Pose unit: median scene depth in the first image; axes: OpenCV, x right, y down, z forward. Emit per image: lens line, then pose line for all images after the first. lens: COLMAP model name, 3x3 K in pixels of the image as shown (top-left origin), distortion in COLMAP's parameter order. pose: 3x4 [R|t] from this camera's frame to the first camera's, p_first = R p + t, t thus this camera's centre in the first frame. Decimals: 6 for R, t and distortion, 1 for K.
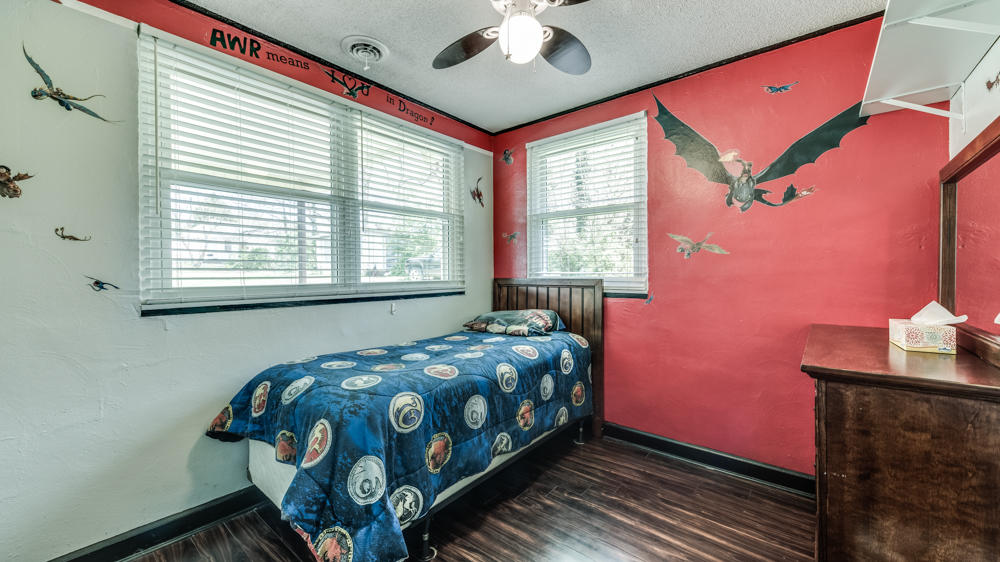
lens RADIAL K [[379.3, 0, 500.0], [0, 379.3, 281.0], [0, 0, 1]] dist [0.001793, -0.002964]
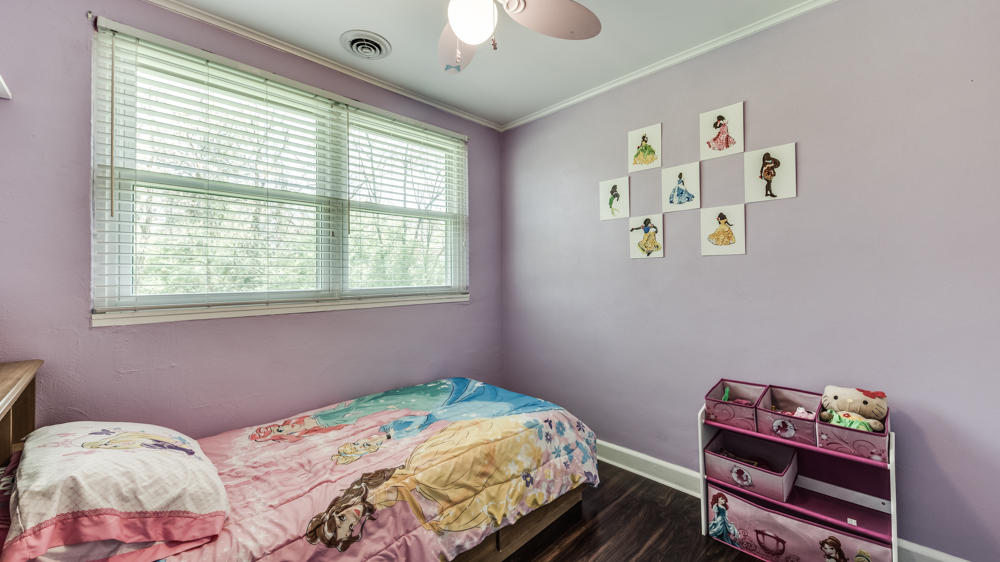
lens RADIAL K [[379.3, 0, 500.0], [0, 379.3, 281.0], [0, 0, 1]] dist [0.001793, -0.002964]
pose [[0.995235, -0.006381, -0.097292, 0.098260], [0.005306, 0.999922, -0.011300, -0.001362], [0.097357, 0.010730, 0.995192, 0.111623]]
